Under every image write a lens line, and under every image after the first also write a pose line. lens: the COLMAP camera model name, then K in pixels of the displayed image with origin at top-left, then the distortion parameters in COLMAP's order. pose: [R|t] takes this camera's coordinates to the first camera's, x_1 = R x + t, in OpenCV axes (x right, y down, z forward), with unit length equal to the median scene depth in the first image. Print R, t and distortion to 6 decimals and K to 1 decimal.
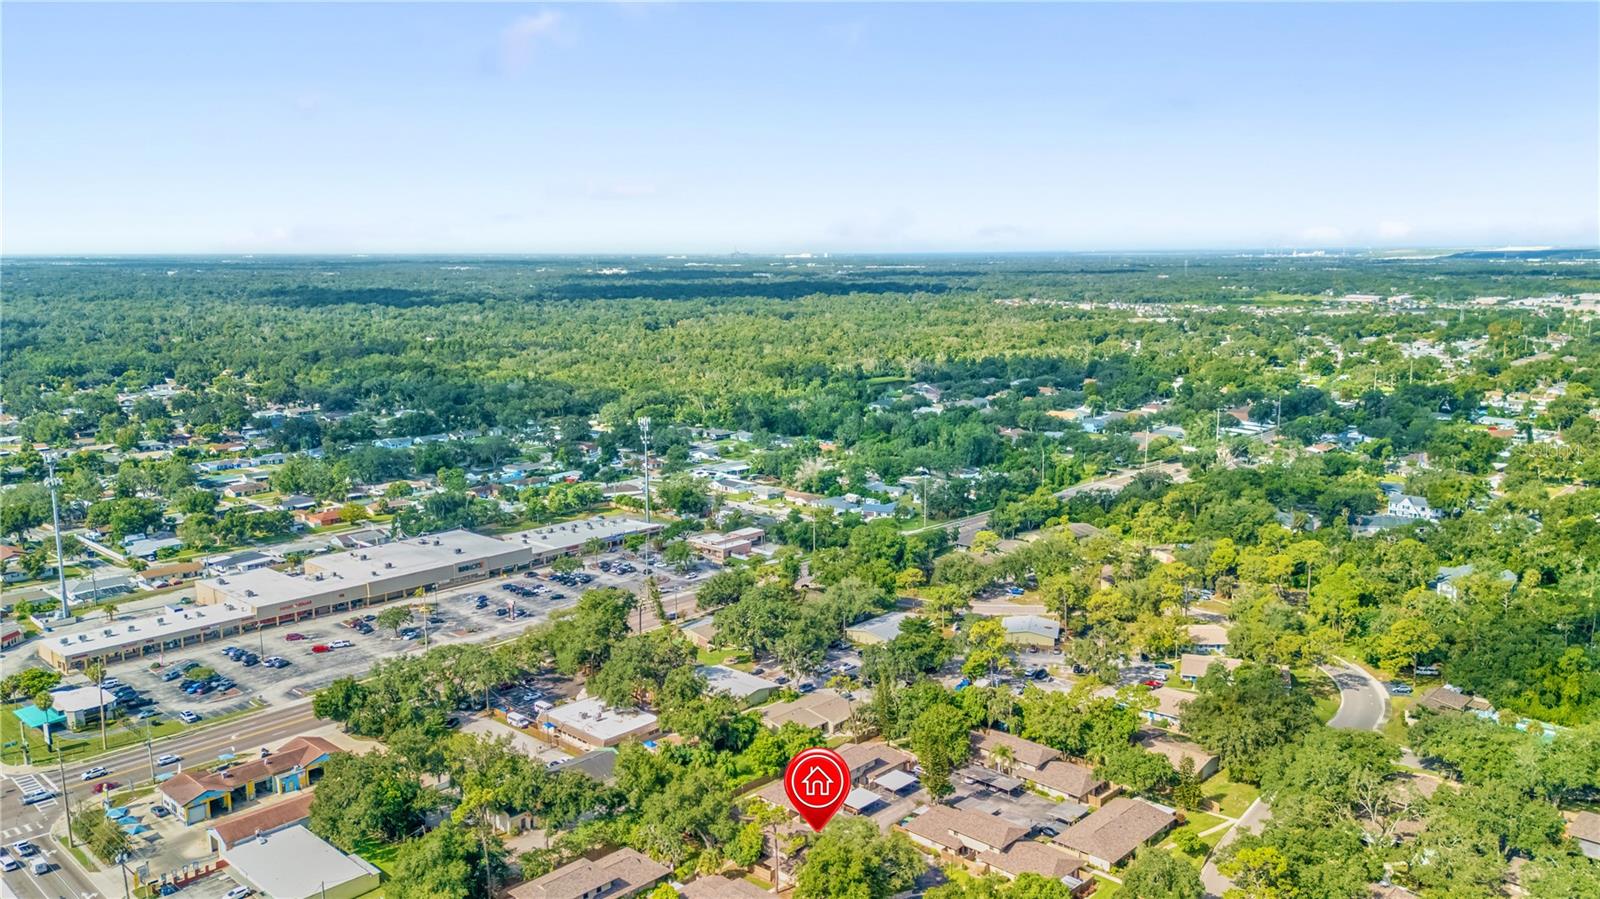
lens RADIAL K [[1168.1, 0, 800.0], [0, 1168.1, 449.5], [0, 0, 1]] dist [0.009859, 0.002662]
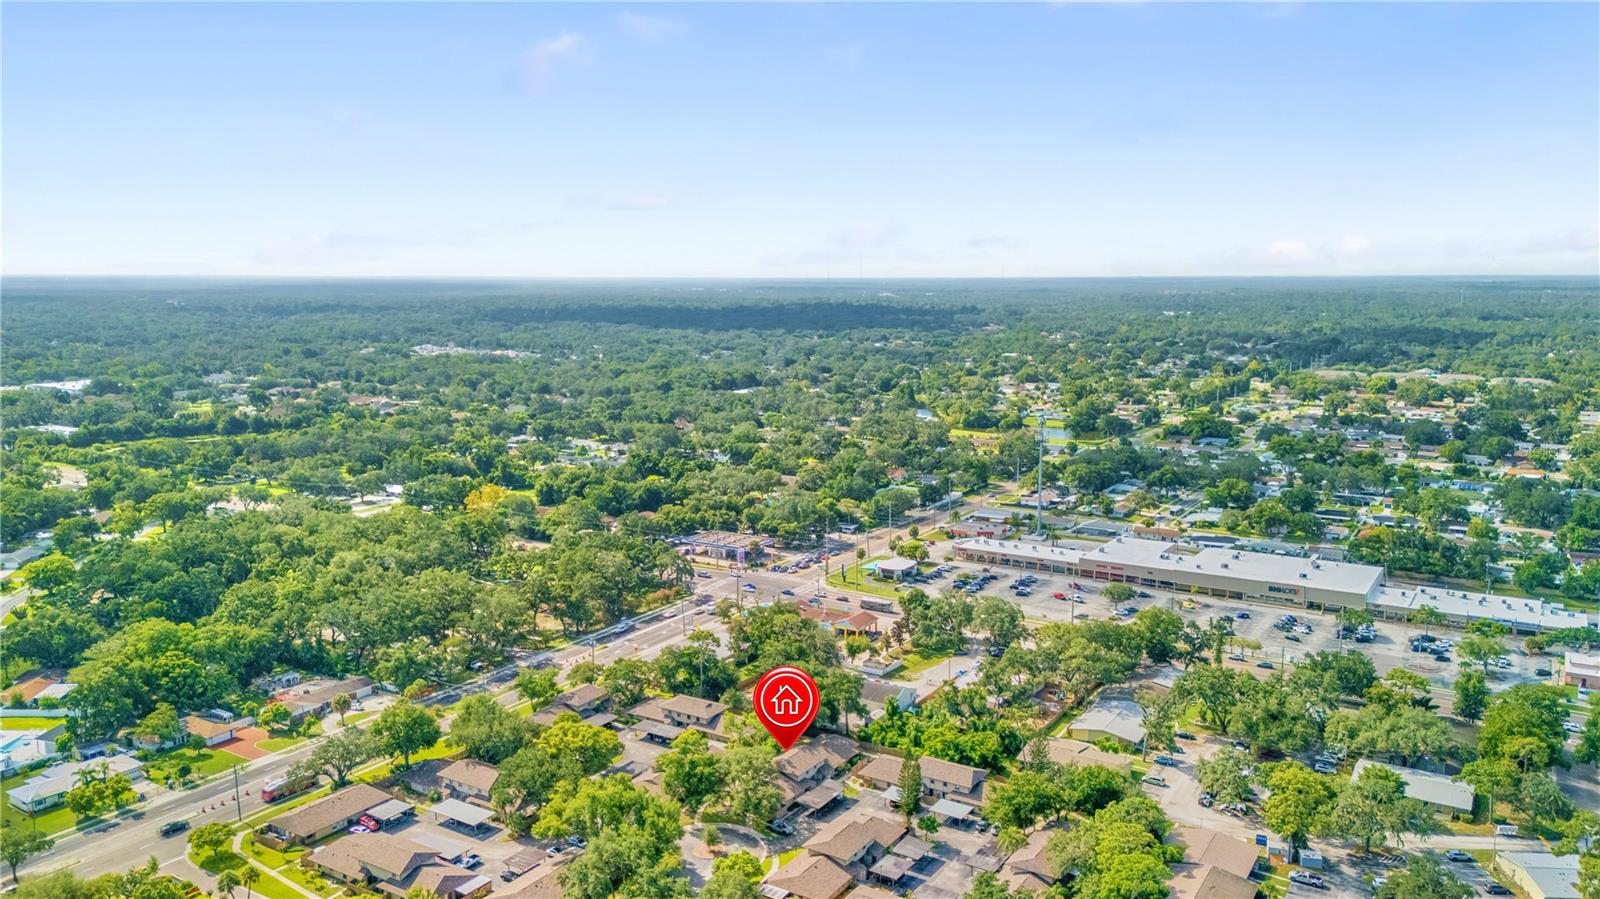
lens RADIAL K [[1168.1, 0, 800.0], [0, 1168.1, 449.5], [0, 0, 1]] dist [0.009859, 0.002662]
pose [[0.138891, 0.139107, -0.980489, 0.695278], [-0.148798, 0.981776, 0.118212, -0.082197], [0.979065, 0.129476, 0.157059, 0.477511]]
